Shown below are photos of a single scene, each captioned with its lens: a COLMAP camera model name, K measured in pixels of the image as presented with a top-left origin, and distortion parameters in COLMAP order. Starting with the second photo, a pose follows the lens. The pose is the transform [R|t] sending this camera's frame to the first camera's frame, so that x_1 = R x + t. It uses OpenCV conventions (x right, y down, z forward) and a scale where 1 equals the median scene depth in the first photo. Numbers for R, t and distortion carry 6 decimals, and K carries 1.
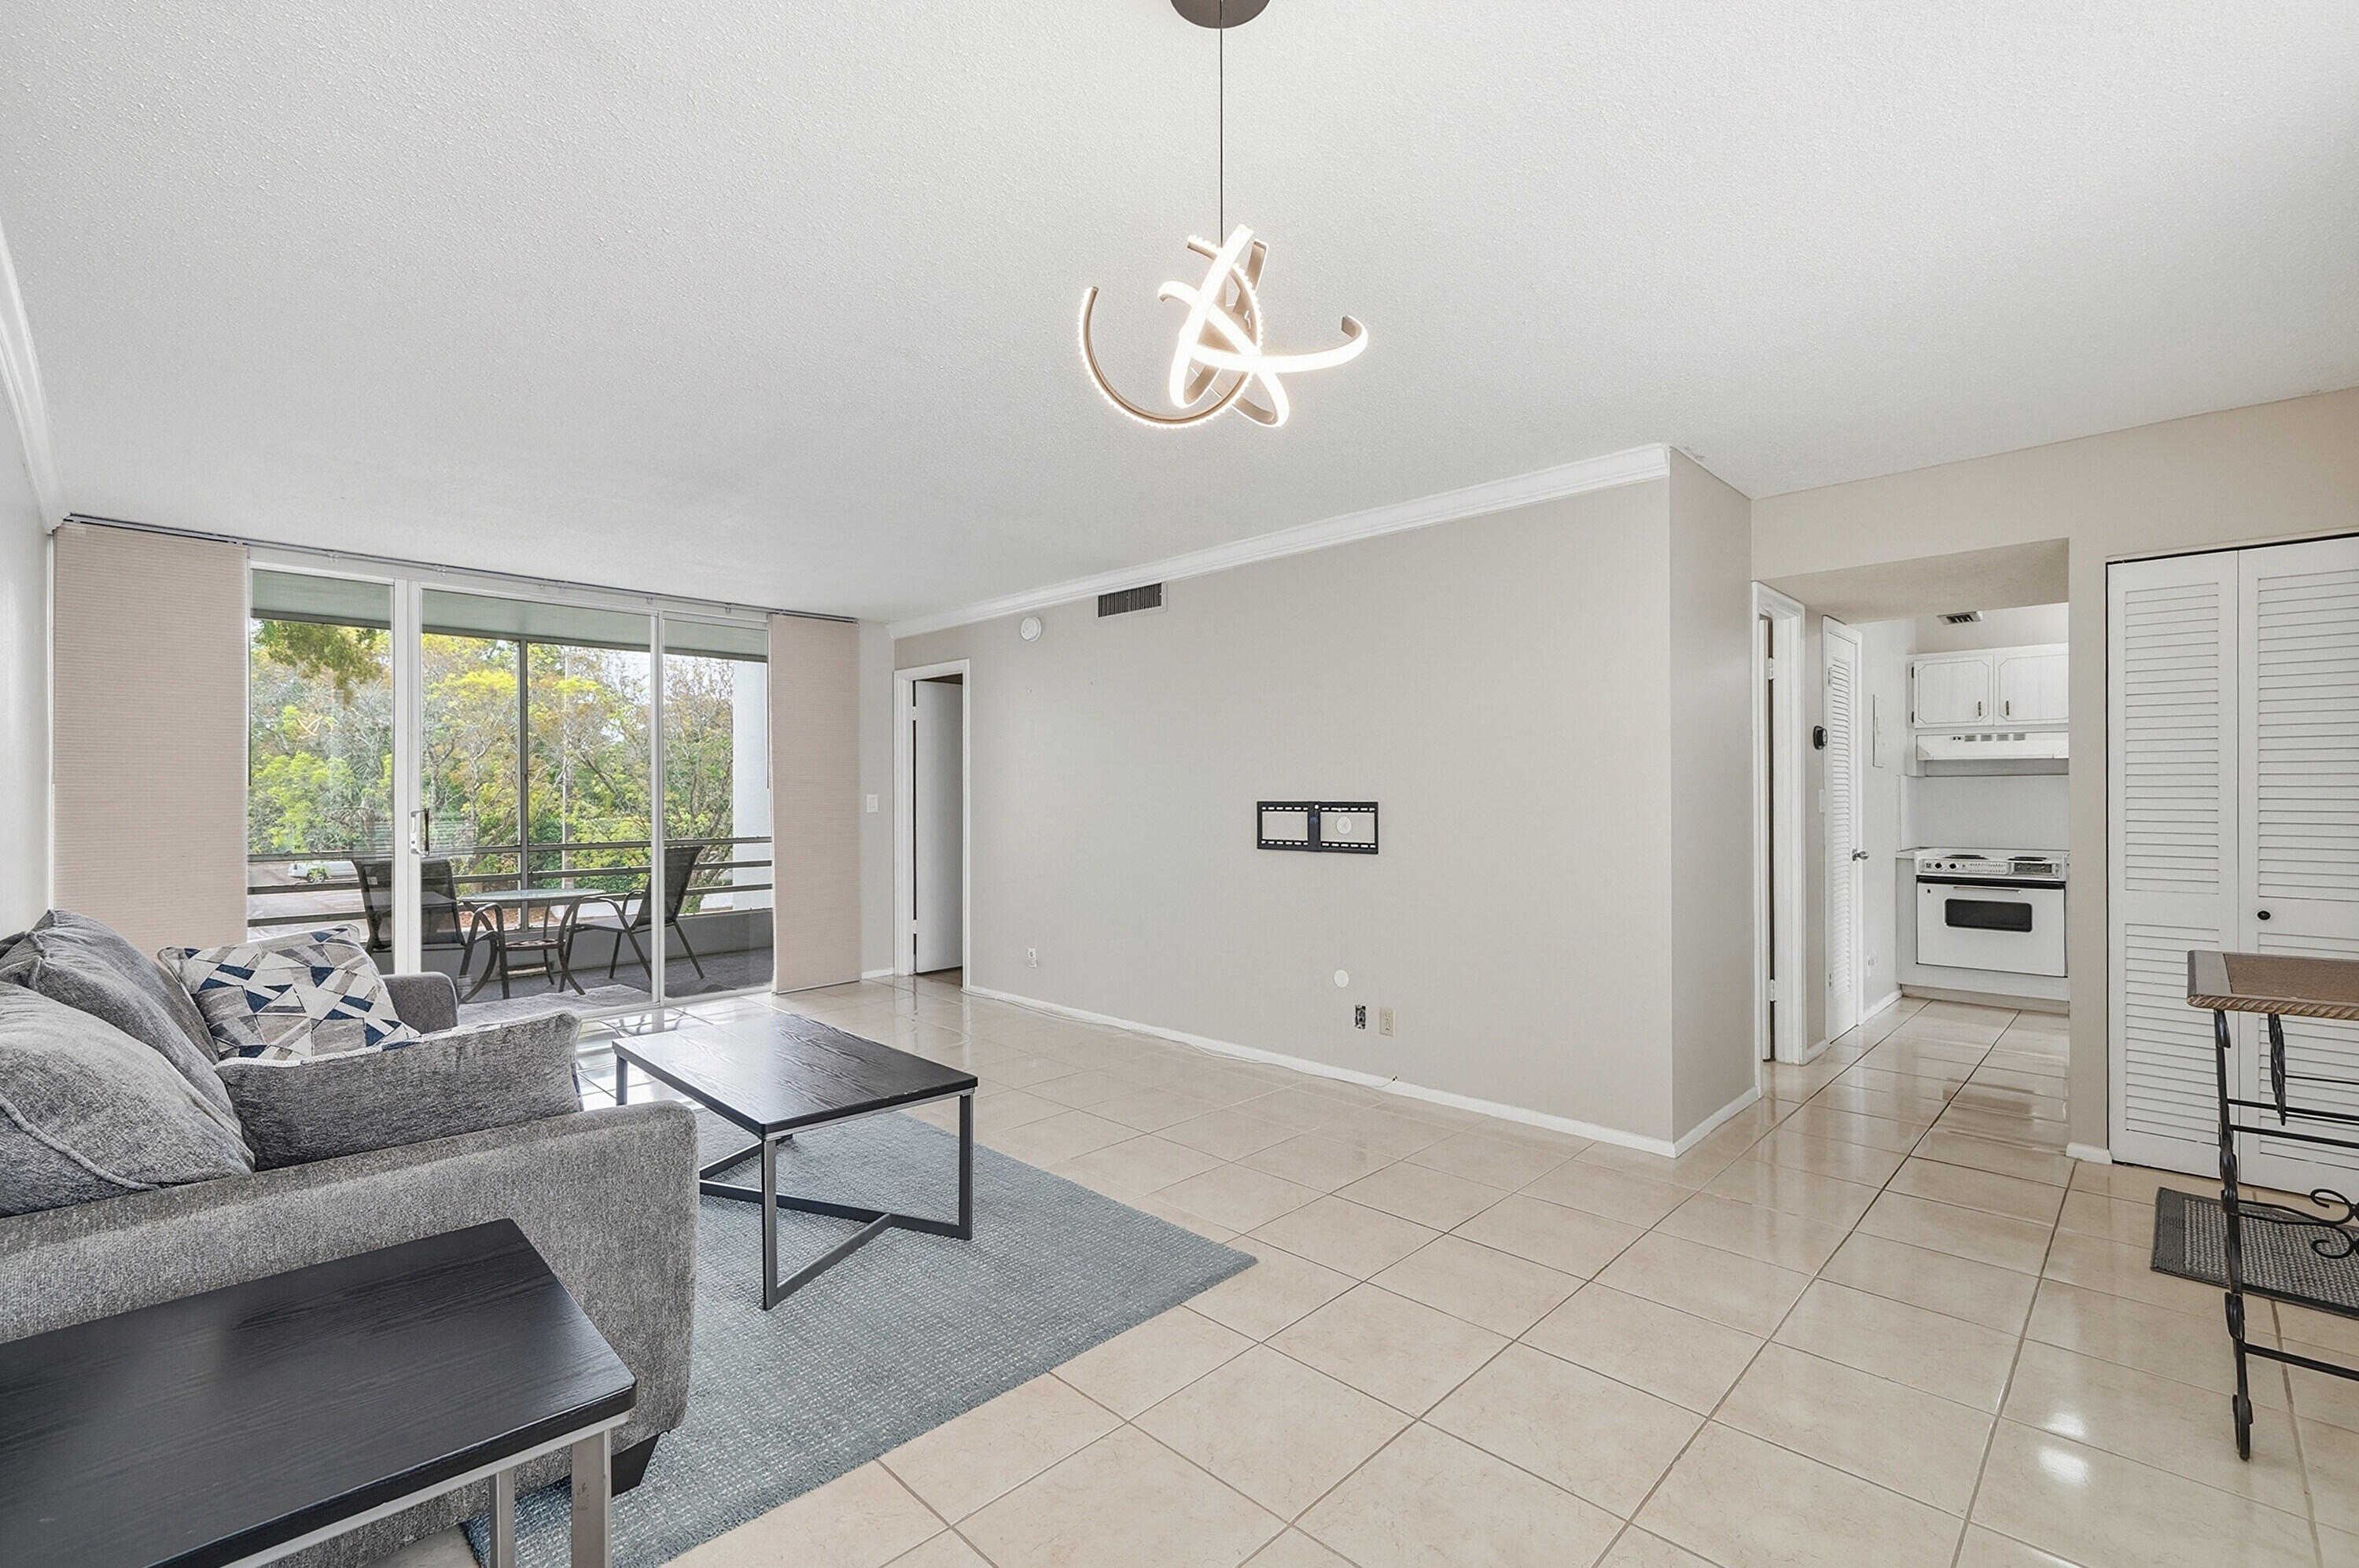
lens RADIAL K [[1034.0, 0, 1179.5], [0, 1034.0, 784.0], [0, 0, 1]] dist [-0.000565, -0.000258]
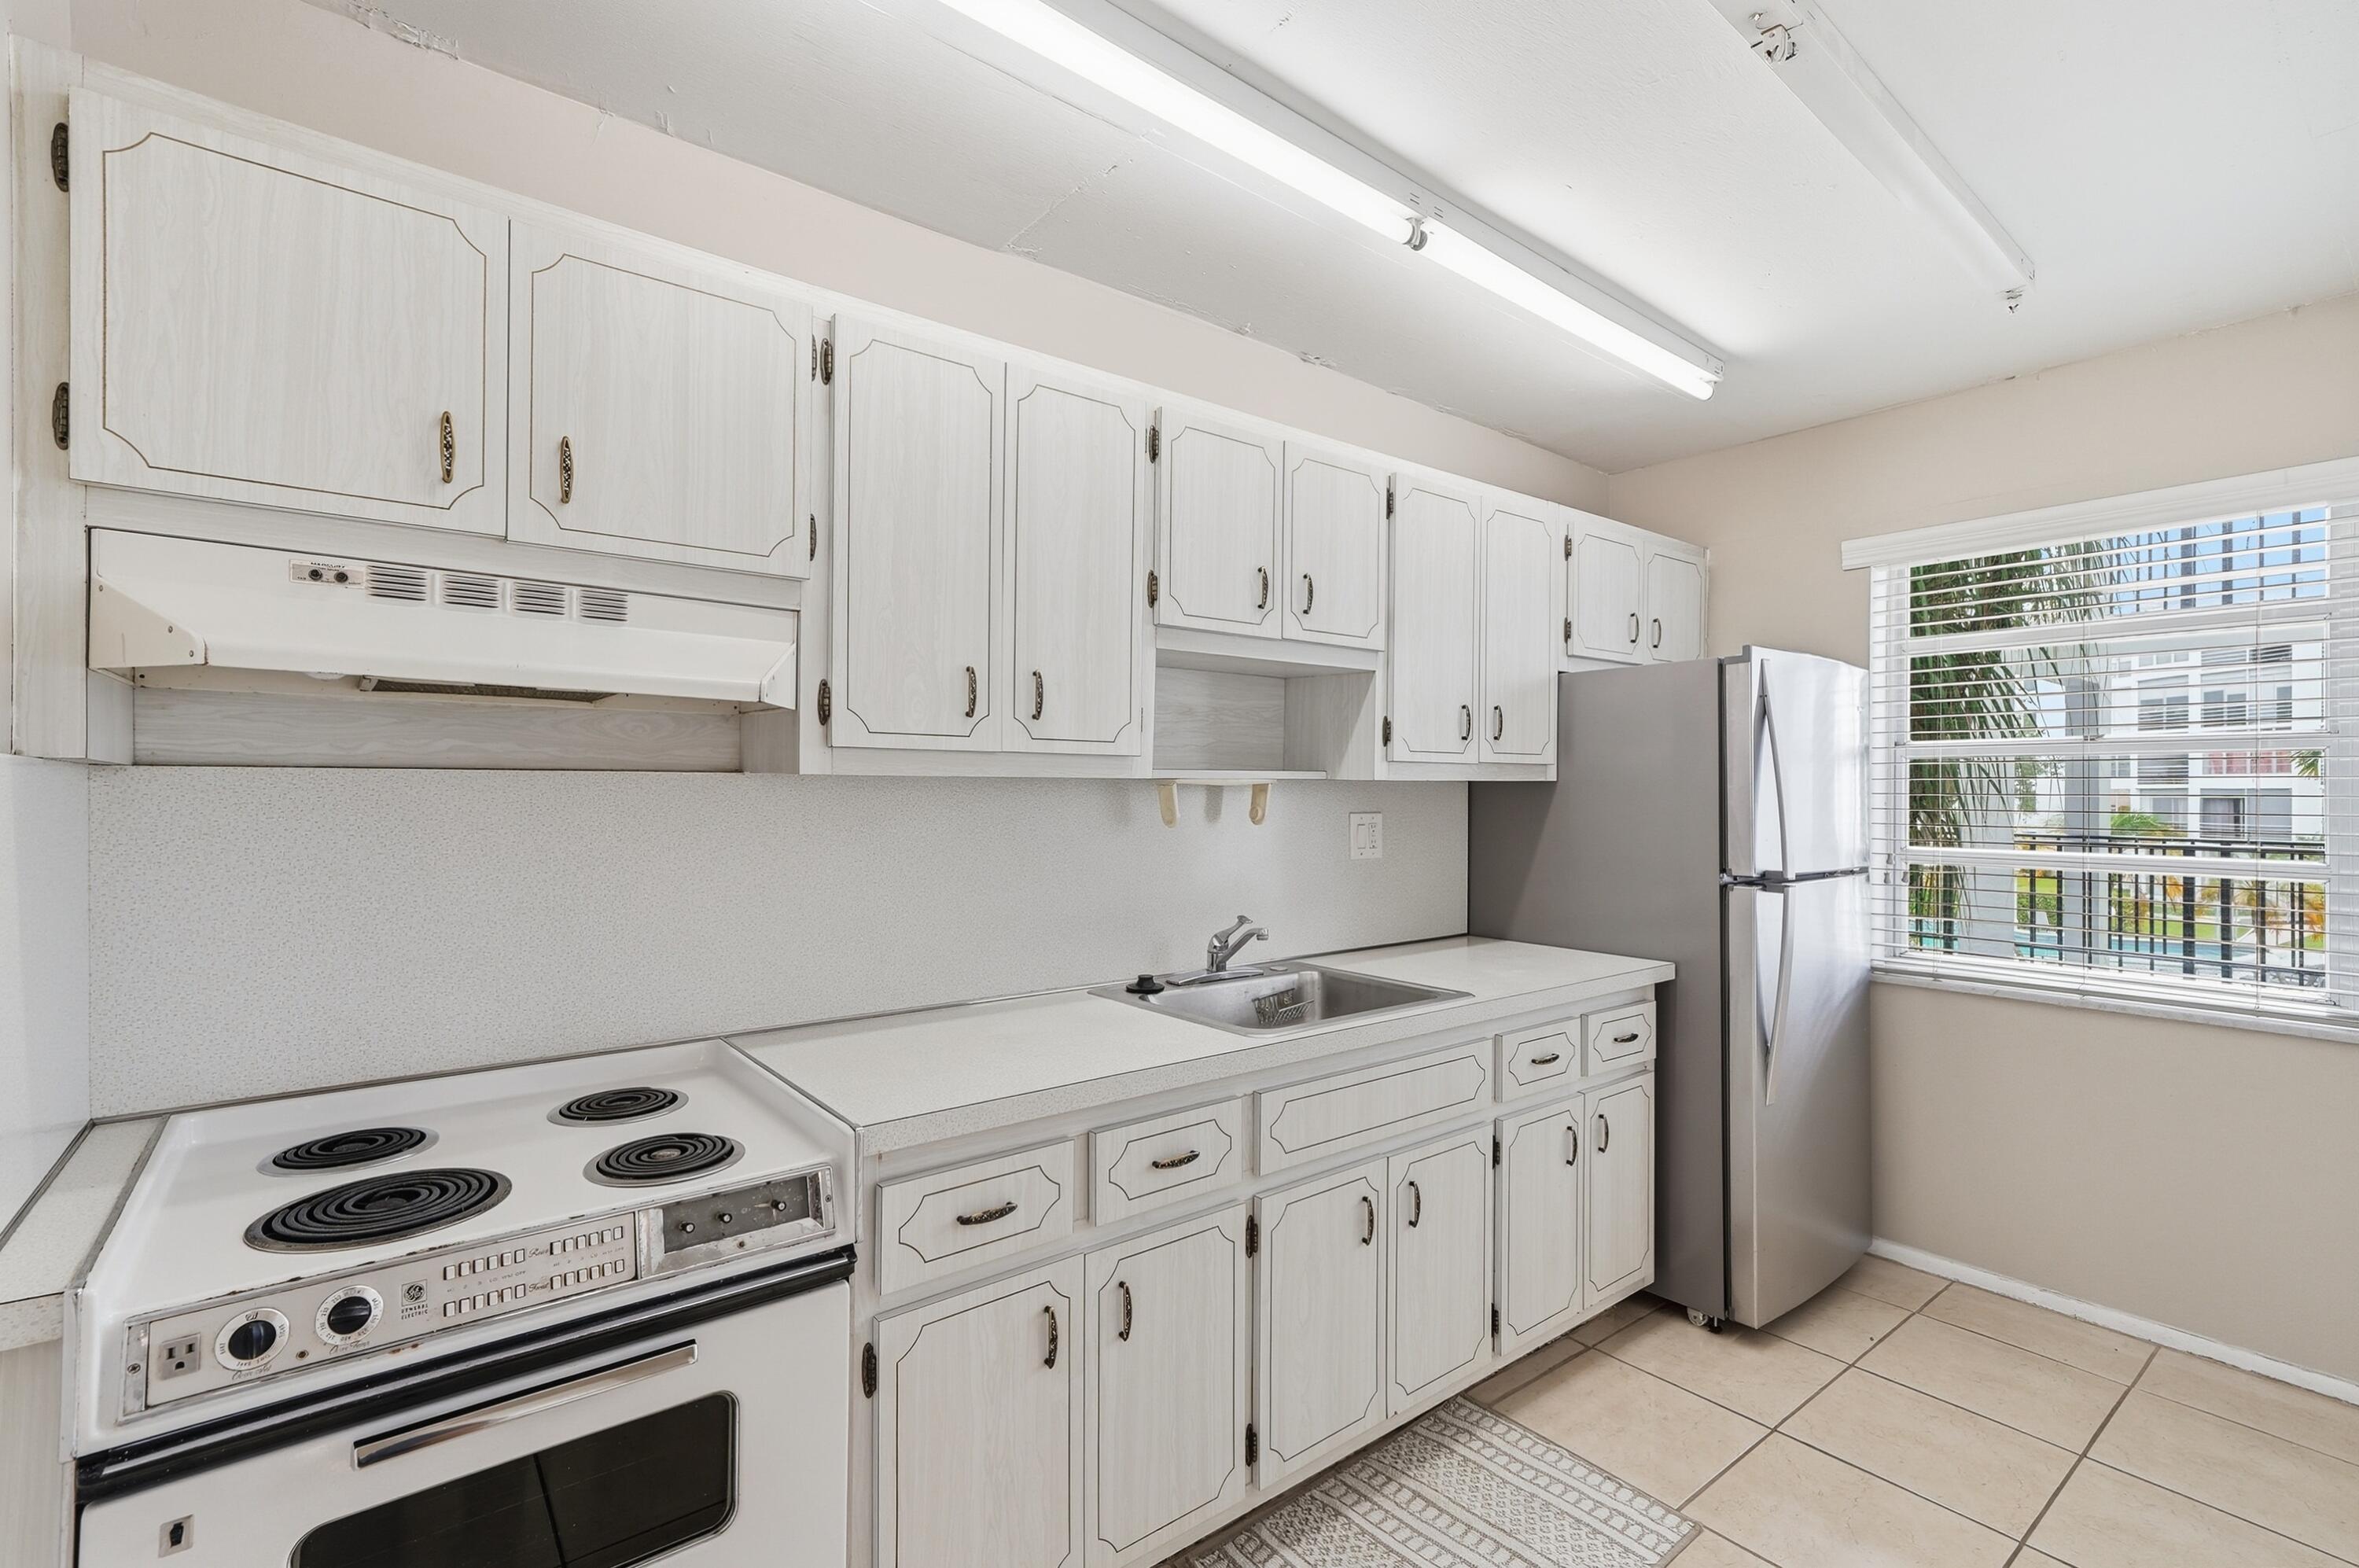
lens RADIAL K [[1034.0, 0, 1179.5], [0, 1034.0, 784.0], [0, 0, 1]] dist [-0.000565, -0.000258]
pose [[0.119431, 0.002295, 0.992840, 0.597278], [-0.012255, 0.999925, -0.000837, -0.006753], [-0.992767, -0.012067, 0.119450, 0.843827]]
